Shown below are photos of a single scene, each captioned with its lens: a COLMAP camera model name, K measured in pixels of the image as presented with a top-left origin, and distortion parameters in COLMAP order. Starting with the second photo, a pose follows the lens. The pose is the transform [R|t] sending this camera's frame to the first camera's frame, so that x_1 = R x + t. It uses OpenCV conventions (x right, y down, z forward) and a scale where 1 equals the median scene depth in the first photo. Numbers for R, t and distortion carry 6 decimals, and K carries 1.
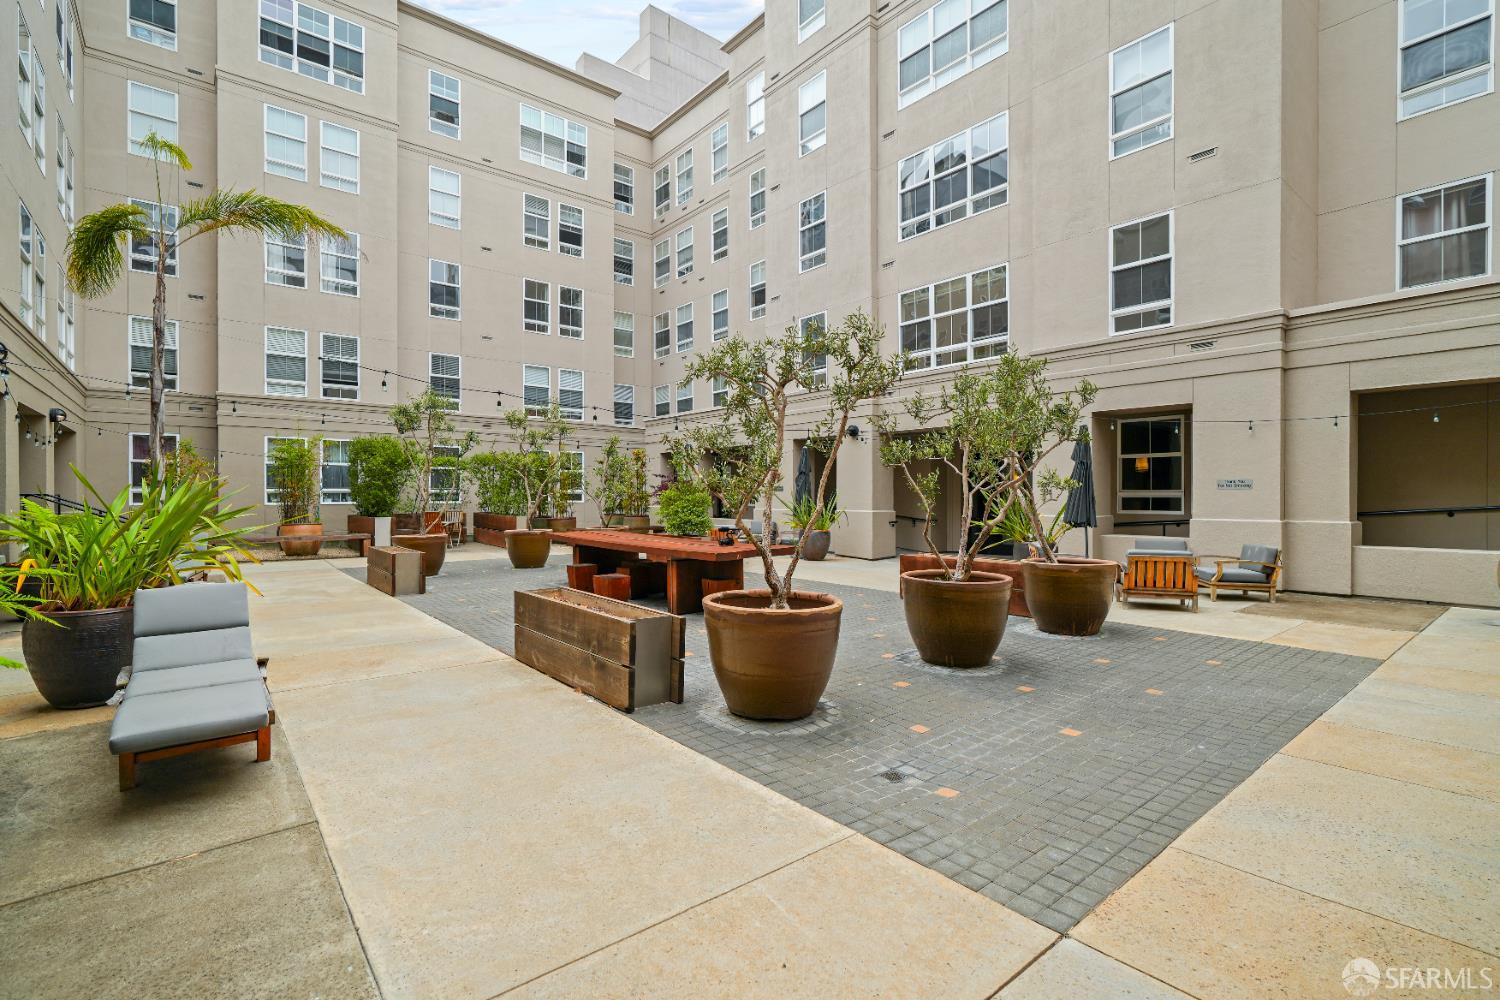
lens RADIAL K [[677.7, 0, 745.1], [0, 677.7, 496.9], [0, 0, 1]] dist [-0.010121, 0.004995]
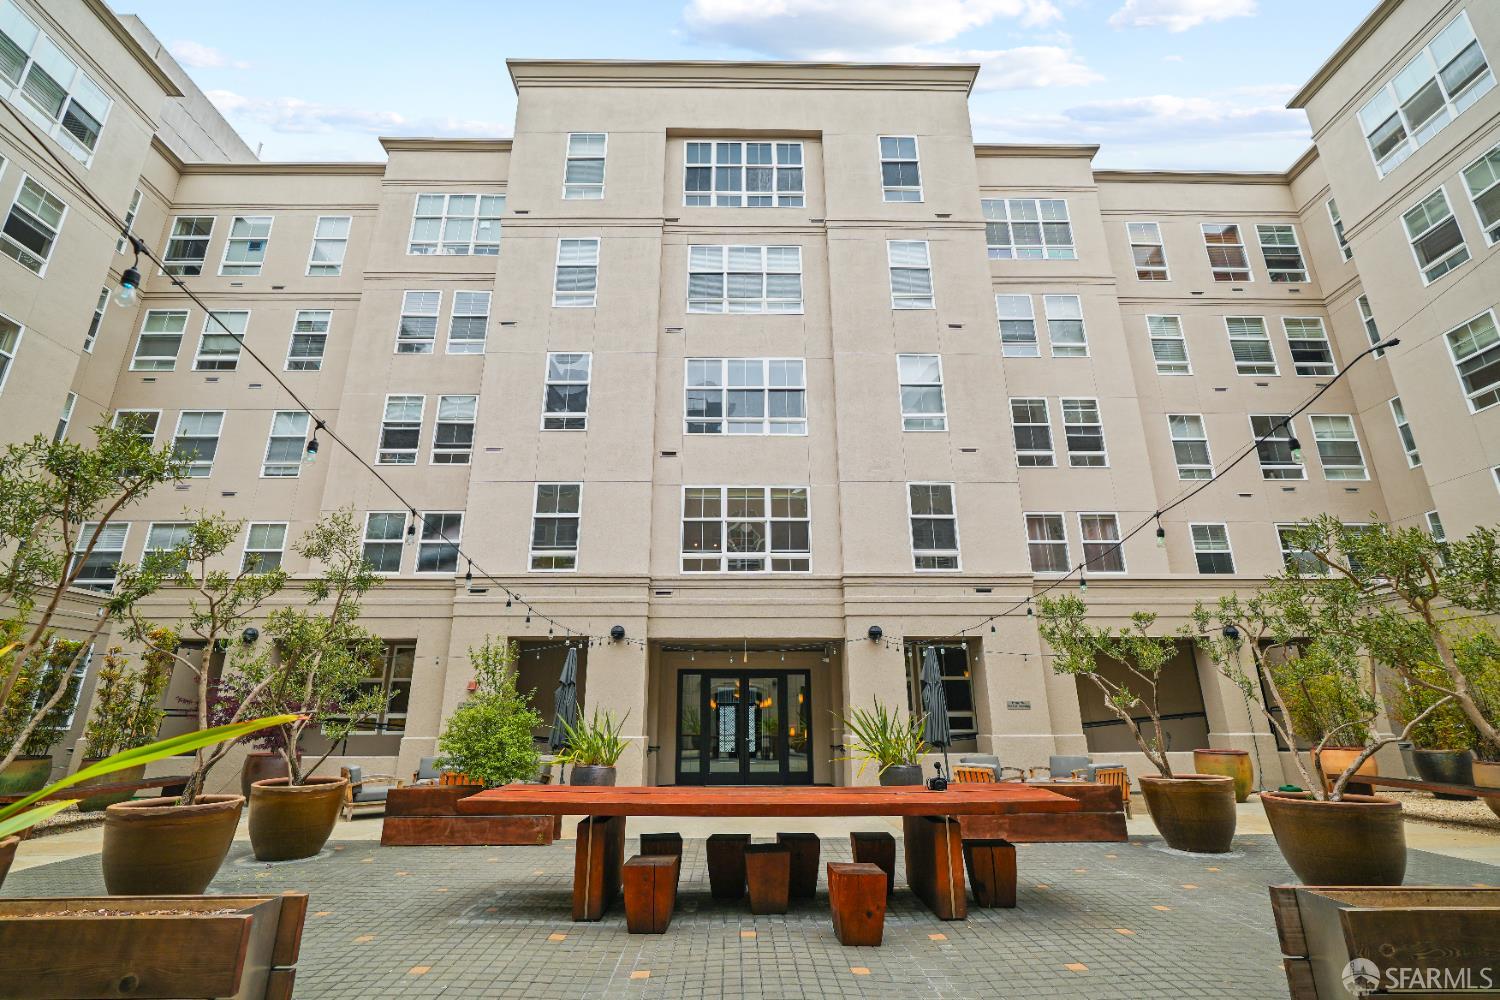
lens RADIAL K [[648.4, 0, 751.6], [0, 648.4, 511.3], [0, 0, 1]] dist [-0.003675, -0.000262]
pose [[0.598826, 0.239993, 0.764075, -0.382258], [0.013465, 0.950894, -0.309224, 0.002466], [-0.800766, 0.195460, 0.566188, 0.446157]]
